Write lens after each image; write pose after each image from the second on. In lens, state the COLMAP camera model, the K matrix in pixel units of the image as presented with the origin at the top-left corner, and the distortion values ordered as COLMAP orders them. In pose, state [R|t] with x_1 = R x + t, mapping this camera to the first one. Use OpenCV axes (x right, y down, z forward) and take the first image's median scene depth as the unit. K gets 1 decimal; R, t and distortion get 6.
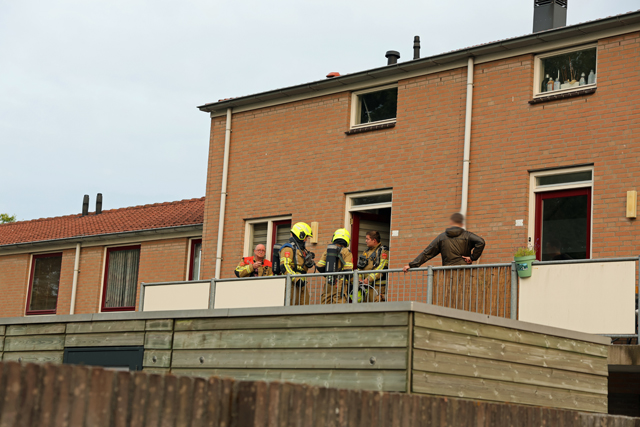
lens RADIAL K [[1222.2, 0, 320.0], [0, 1222.2, 213.5], [0, 0, 1]] dist [0.247078, 0.054588]
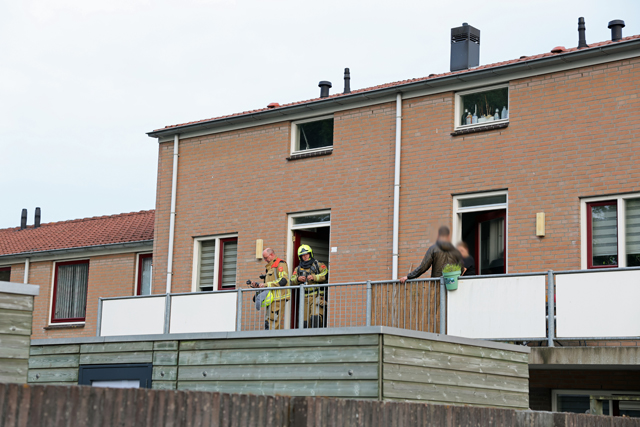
lens RADIAL K [[1222.2, 0, 320.0], [0, 1222.2, 213.5], [0, 0, 1]] dist [0.247078, 0.054588]
pose [[0.997092, -0.014404, 0.074833, -0.038842], [0.014141, 0.999892, 0.004047, -0.024193], [-0.074883, -0.002977, 0.997188, -0.126793]]
